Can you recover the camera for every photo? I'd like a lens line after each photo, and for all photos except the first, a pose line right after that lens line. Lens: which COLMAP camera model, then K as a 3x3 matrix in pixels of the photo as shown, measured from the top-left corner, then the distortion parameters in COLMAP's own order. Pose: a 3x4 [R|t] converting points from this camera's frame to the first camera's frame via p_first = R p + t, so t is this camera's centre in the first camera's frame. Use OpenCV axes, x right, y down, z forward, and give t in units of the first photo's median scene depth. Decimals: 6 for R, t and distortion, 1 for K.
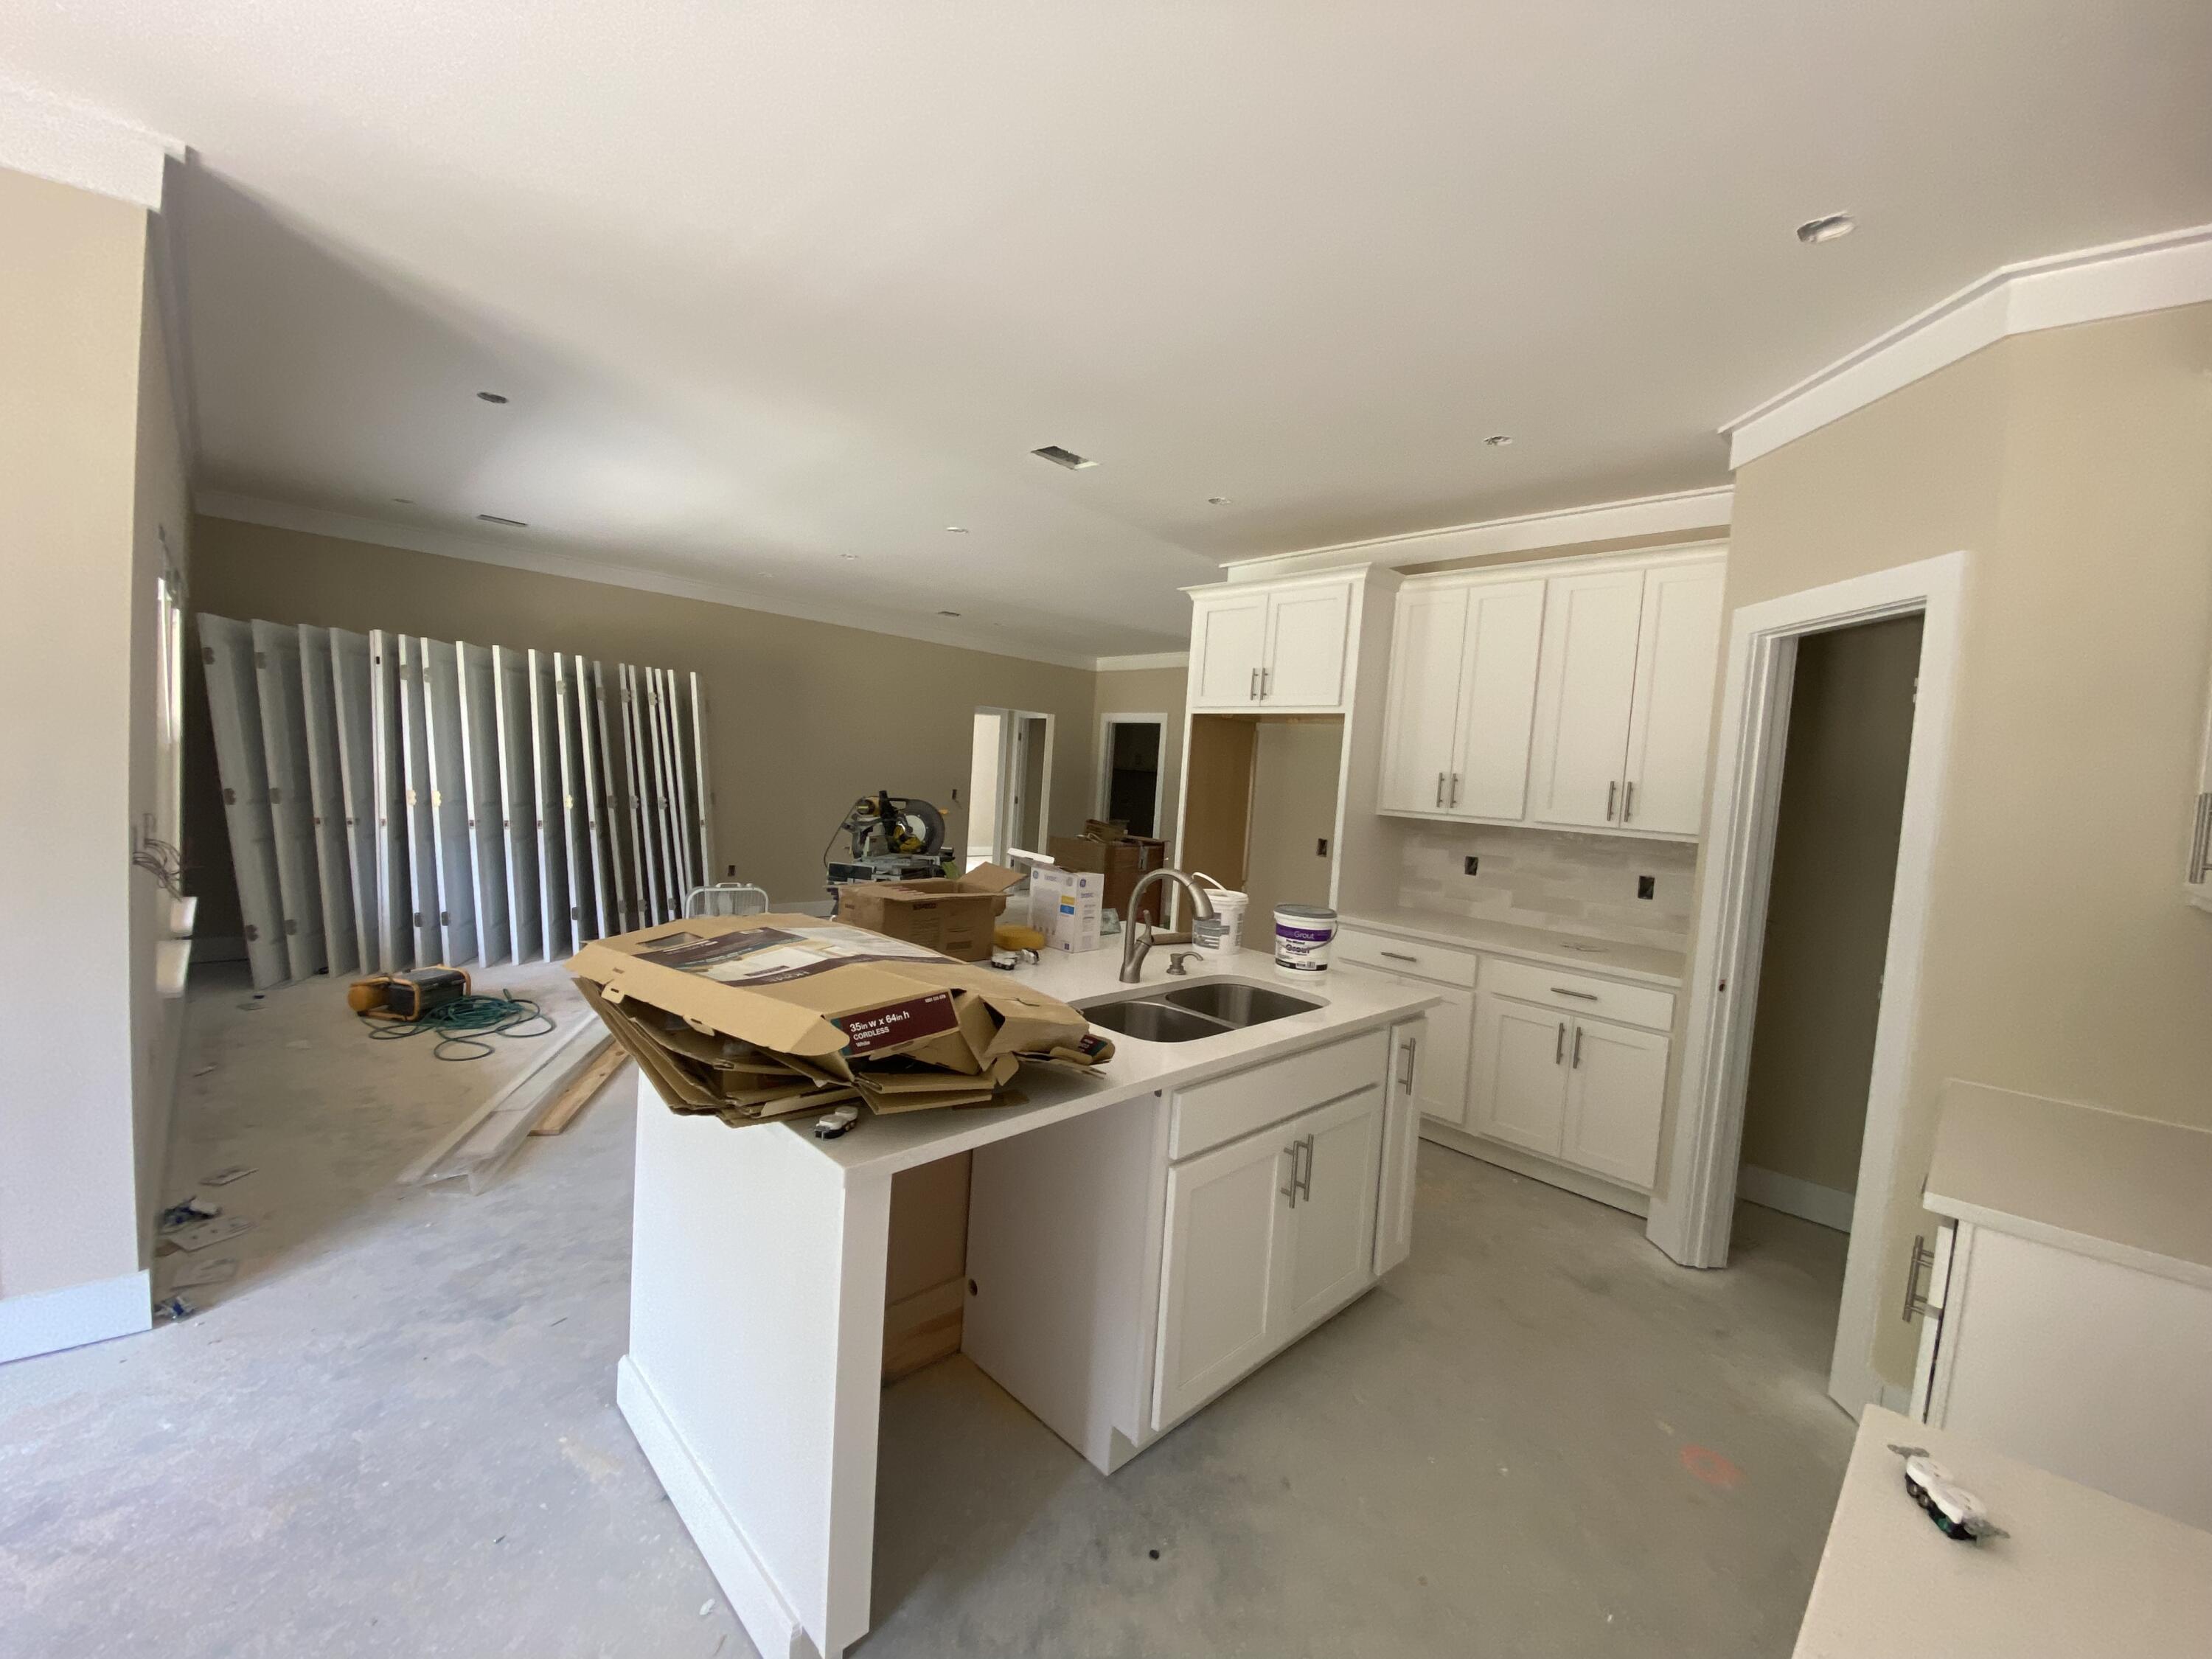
lens RADIAL K [[894.0, 0, 1111.3], [0, 894.0, 823.1], [0, 0, 1]] dist [-0.000772, -0.001023]
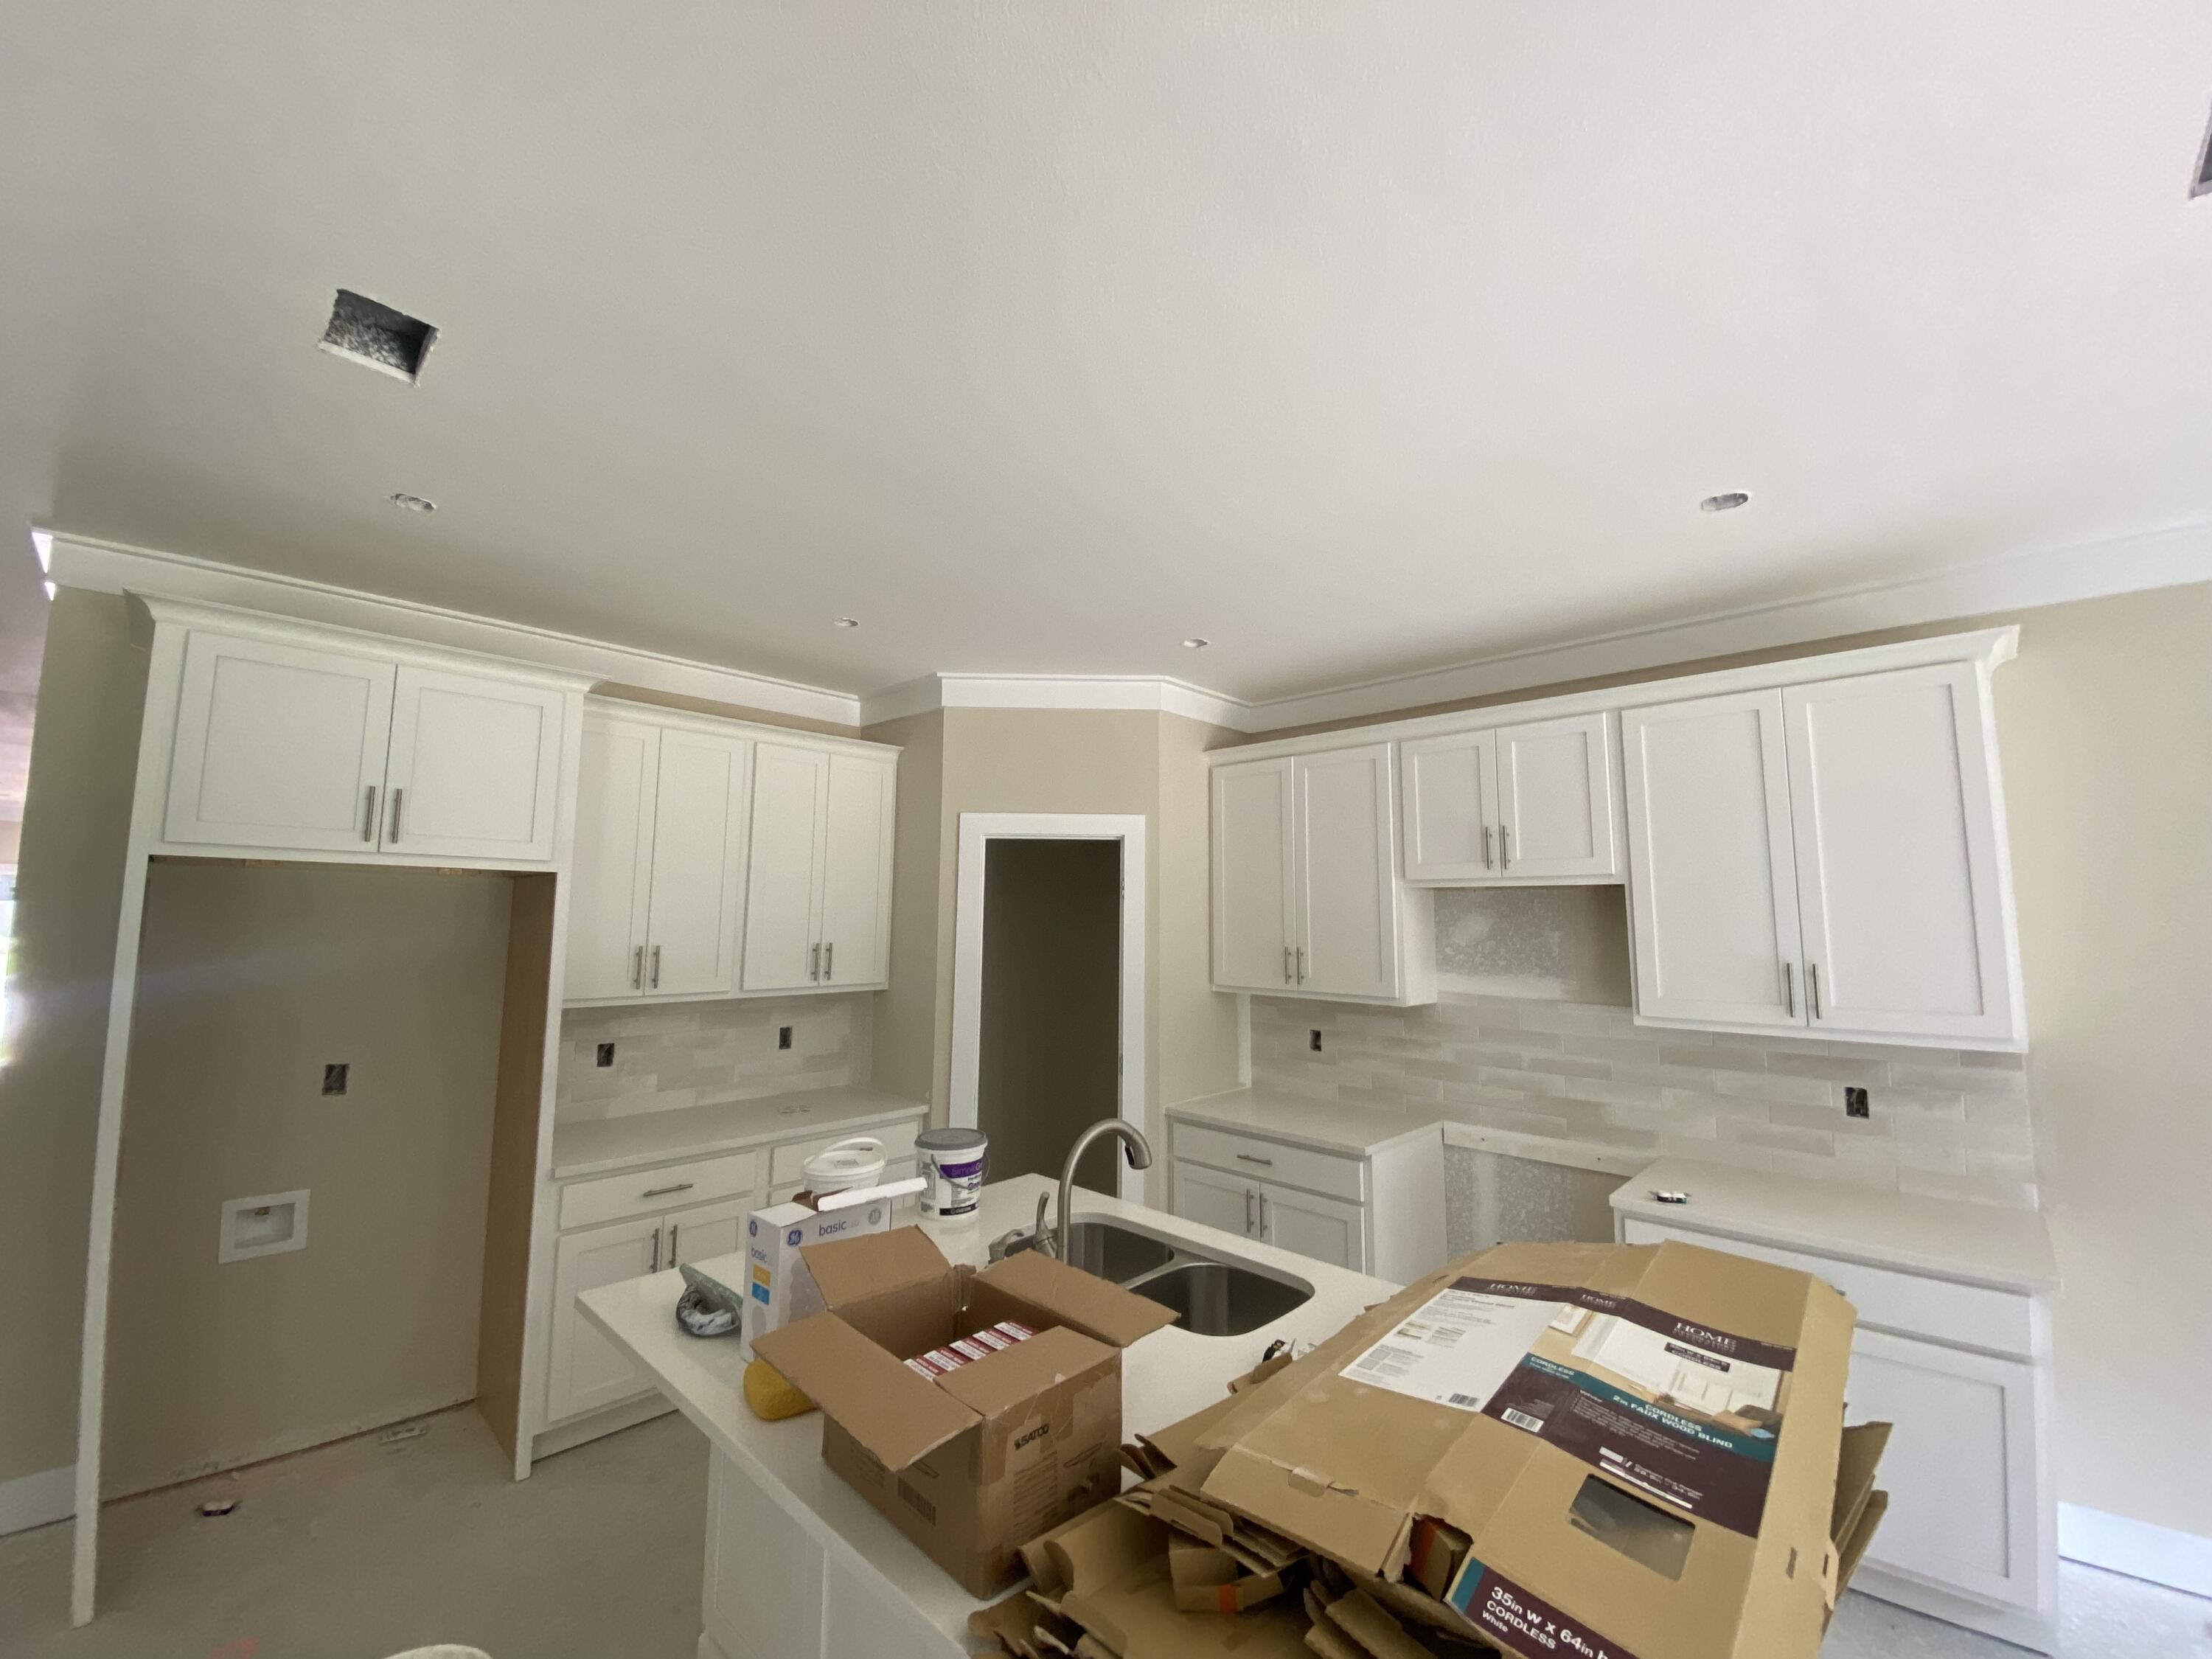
lens RADIAL K [[894.0, 0, 1104.6], [0, 894.0, 829.5], [0, 0, 1]] dist [-0.000772, -0.001023]
pose [[-0.045527, 0.041793, 0.998088, -0.471251], [0.052075, 0.997865, -0.039409, -0.108743], [-0.997605, 0.050182, -0.047606, 0.616159]]
